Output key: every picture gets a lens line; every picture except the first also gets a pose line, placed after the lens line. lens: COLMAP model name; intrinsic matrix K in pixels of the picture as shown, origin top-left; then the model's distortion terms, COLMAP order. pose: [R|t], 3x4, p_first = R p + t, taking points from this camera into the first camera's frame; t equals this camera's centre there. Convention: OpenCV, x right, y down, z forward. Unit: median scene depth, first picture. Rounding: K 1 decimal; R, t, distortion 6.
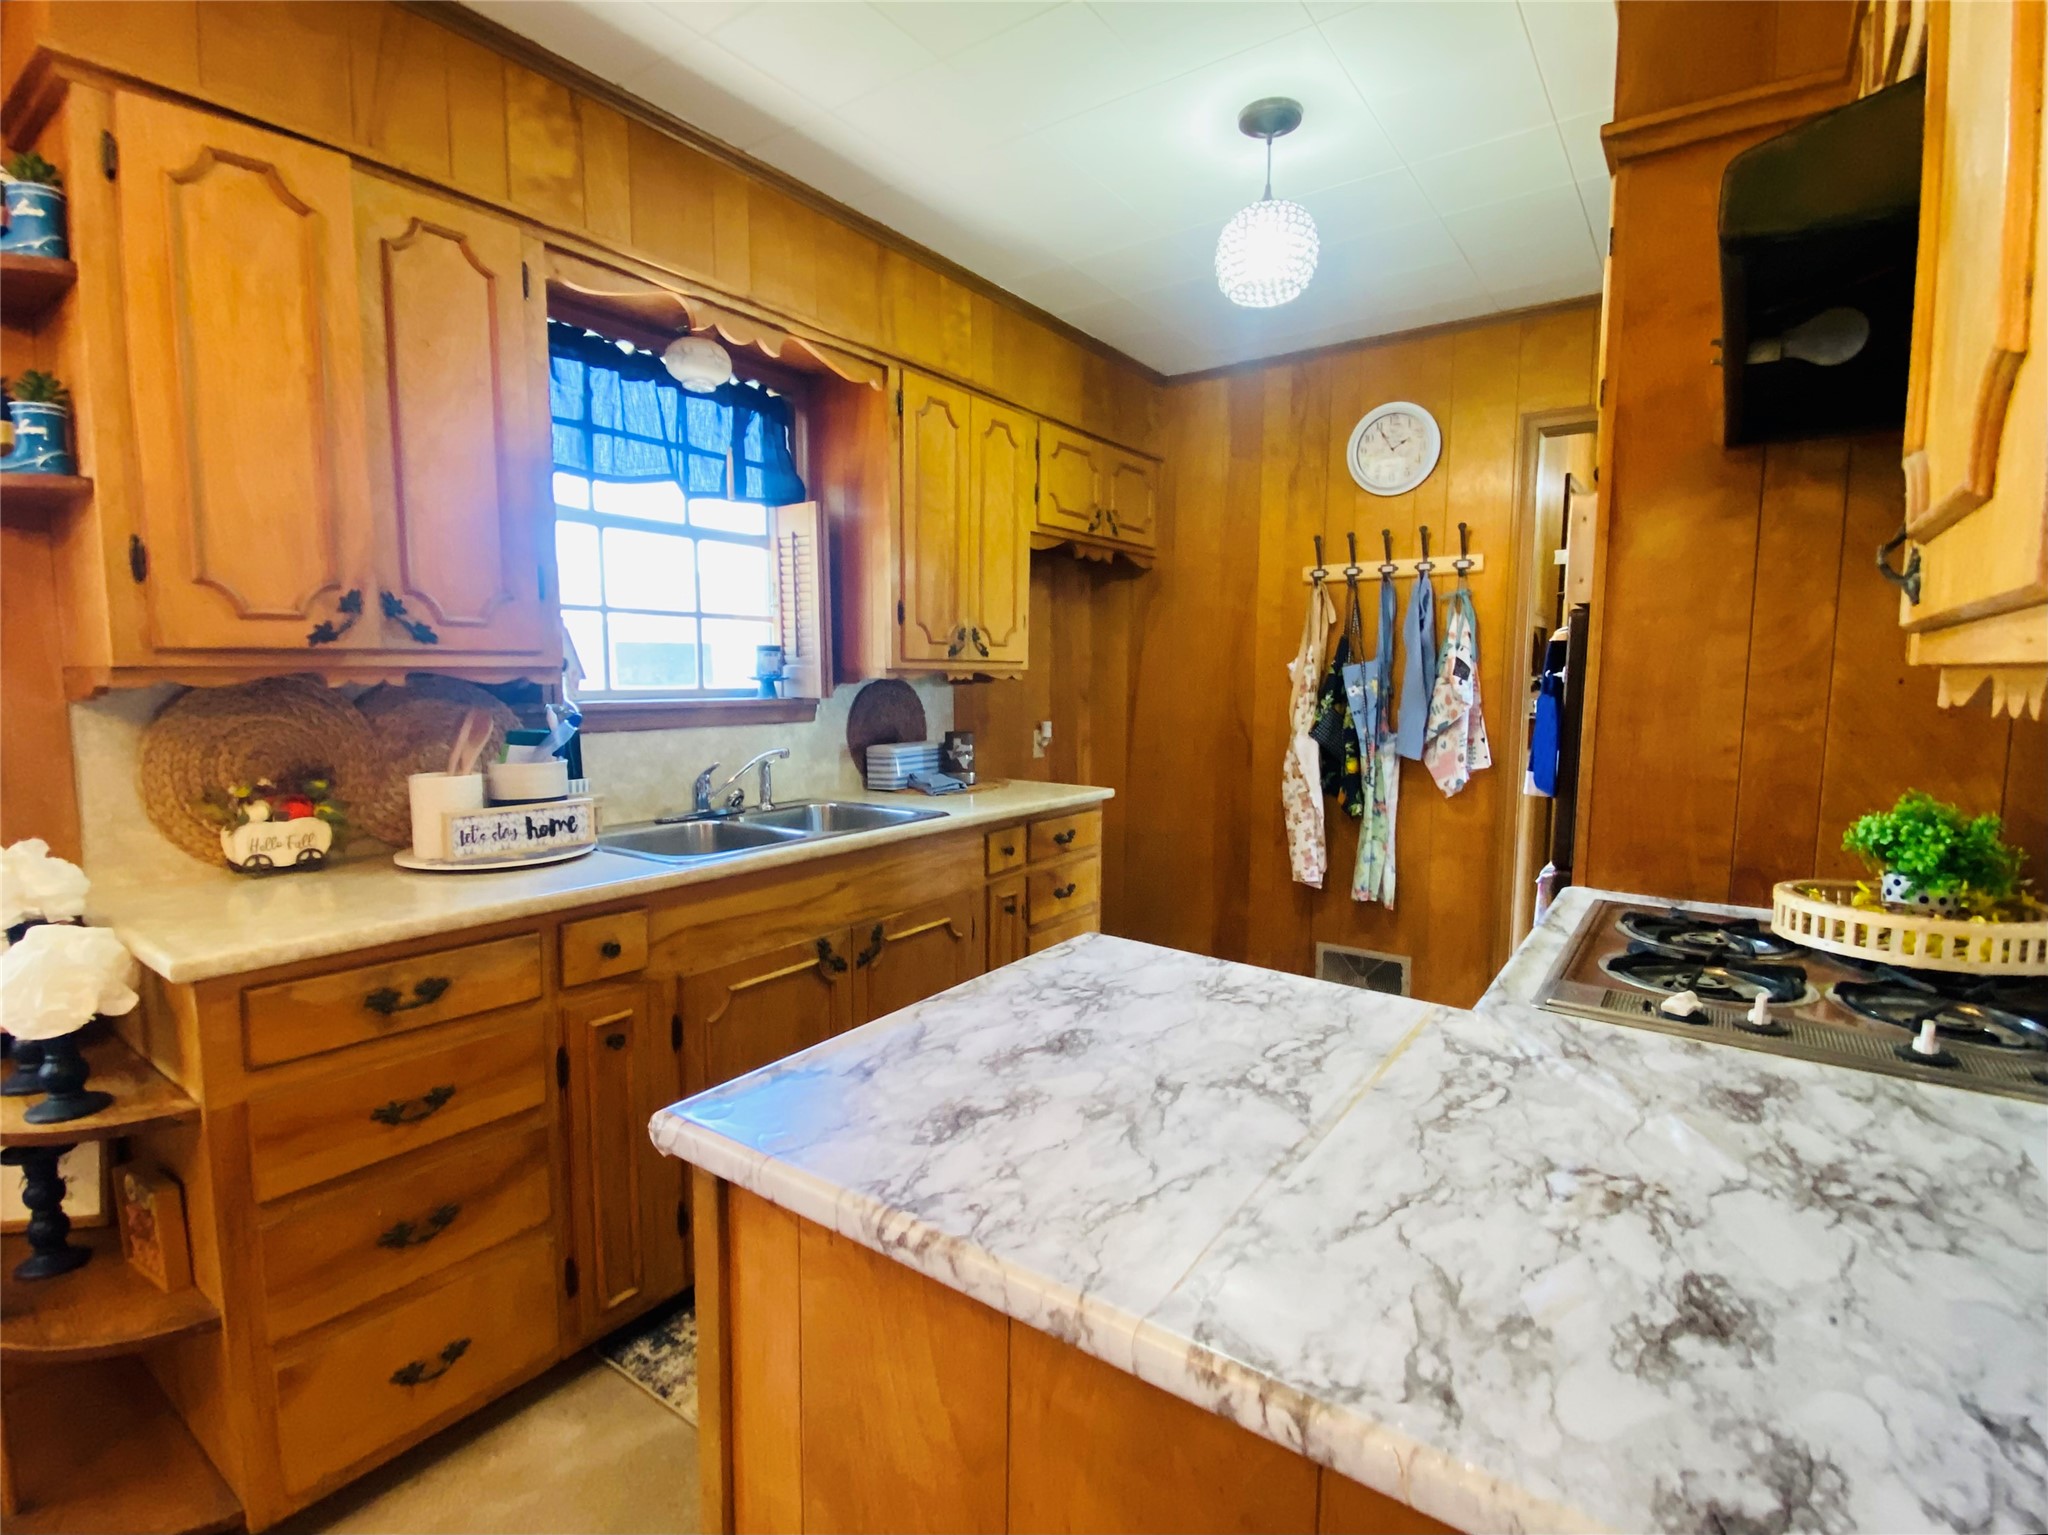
lens RADIAL K [[955.1, 0, 1021.3], [0, 955.1, 765.2], [0, 0, 1]] dist [-0.001132, -0.000406]
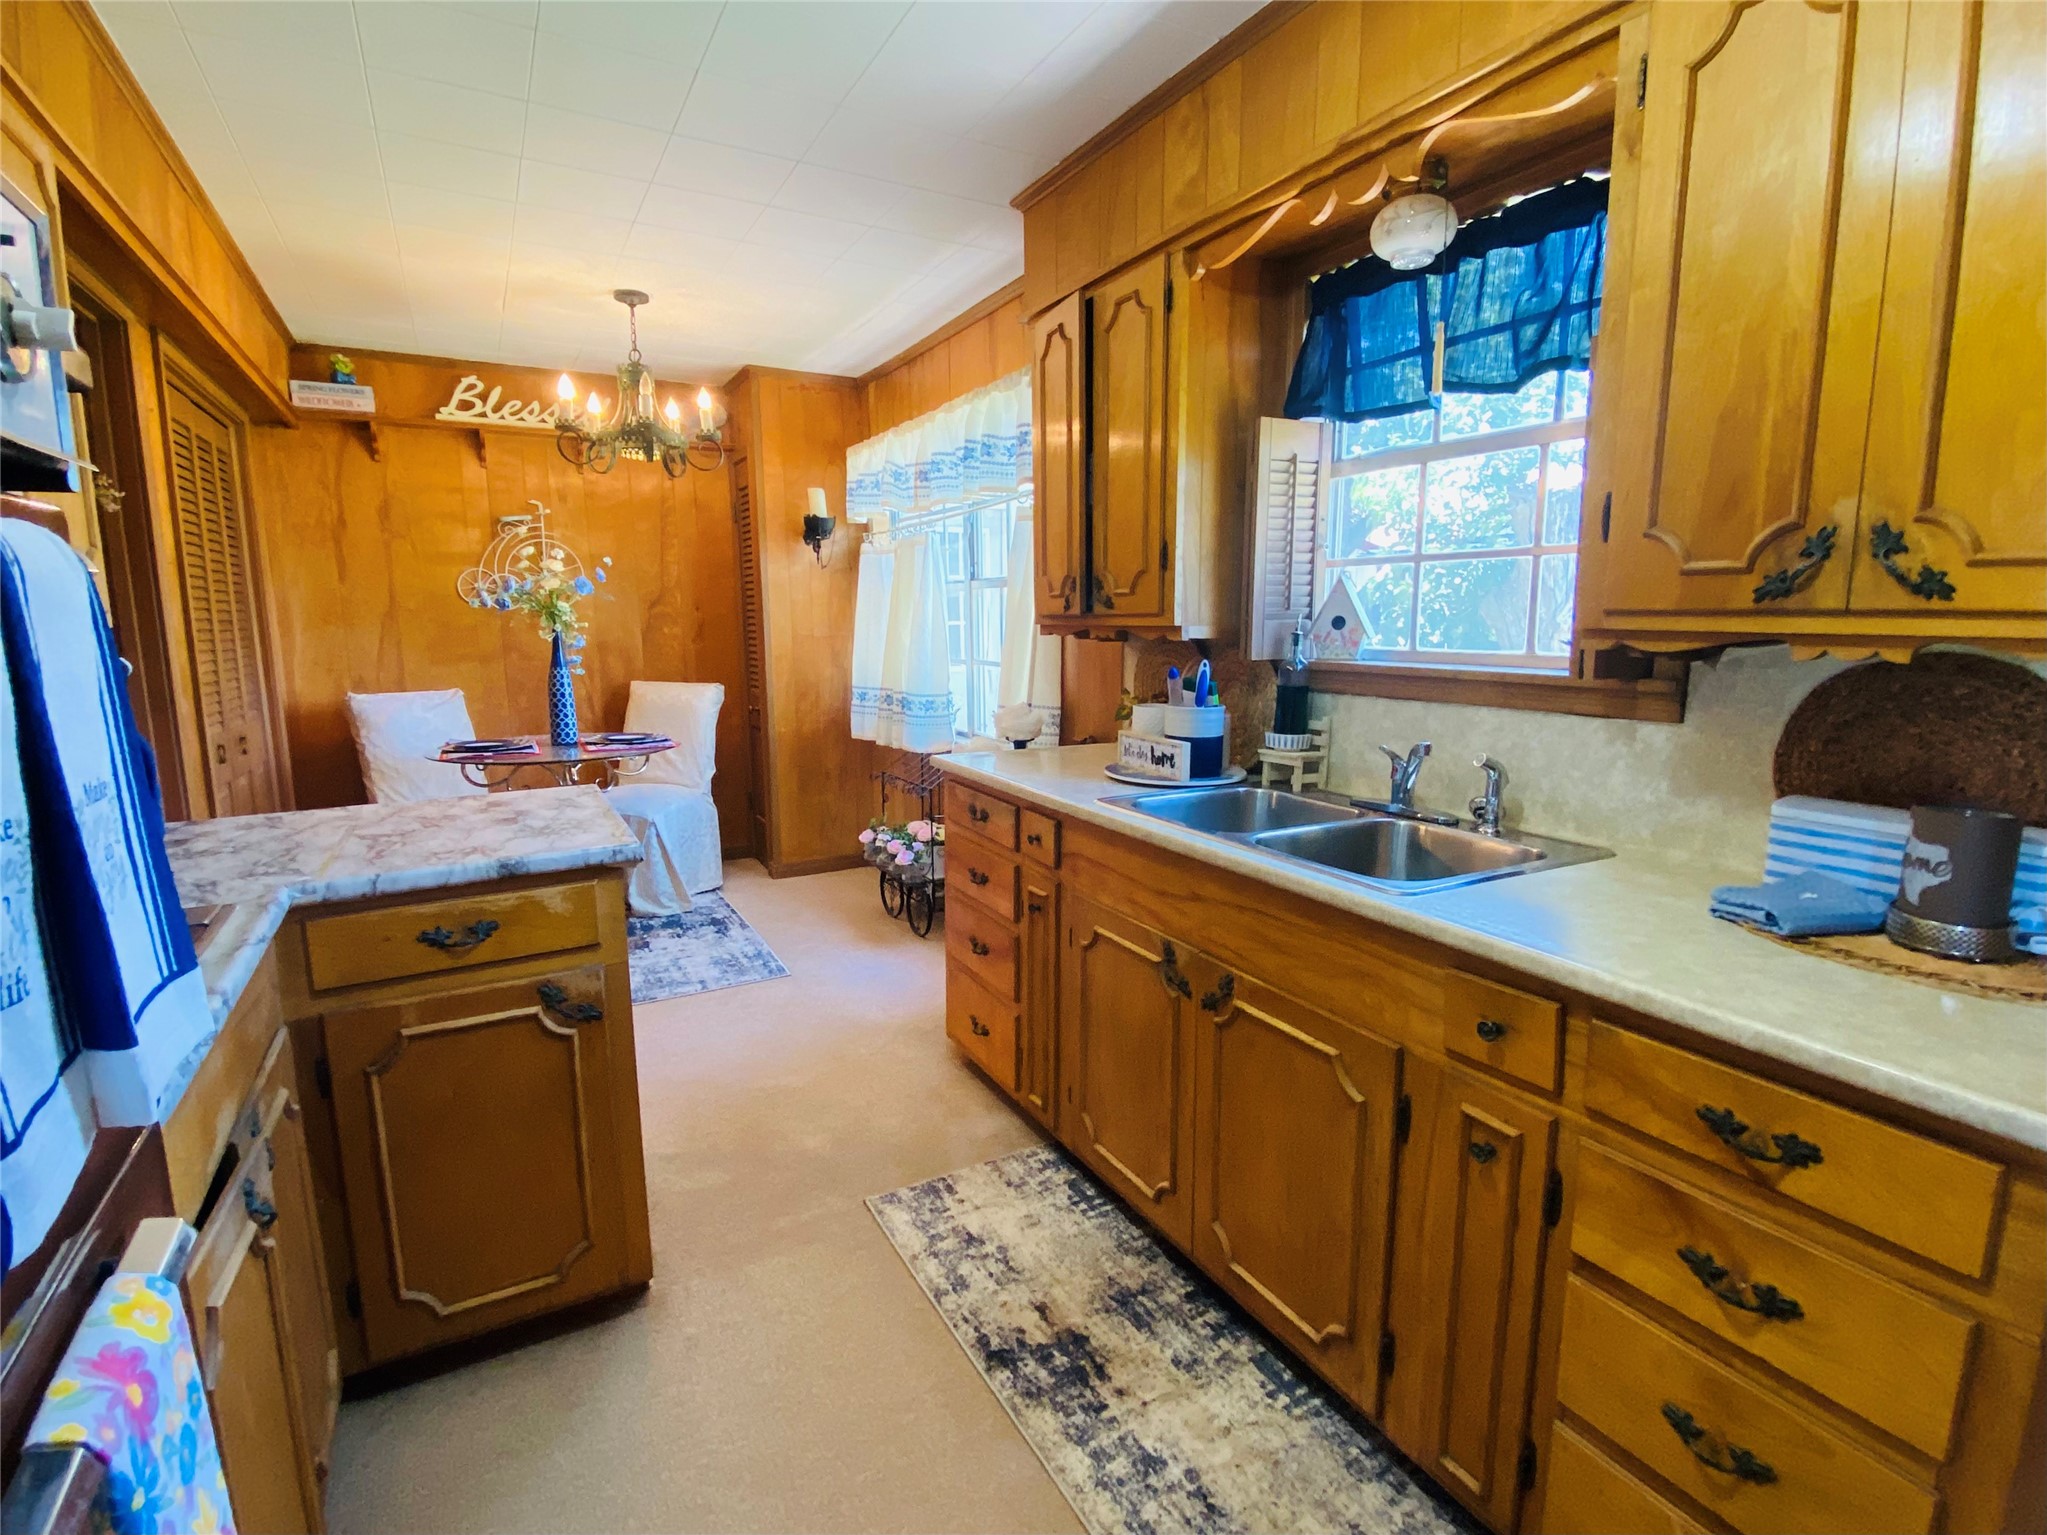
lens RADIAL K [[954.6, 0, 1017.2], [0, 954.6, 765.5], [0, 0, 1]] dist [-0.001132, -0.000406]
pose [[-0.409203, 0.134738, -0.902440, 0.519293], [-0.095318, 0.977313, 0.189137, -0.106281], [0.907451, 0.163414, -0.387077, 1.018068]]
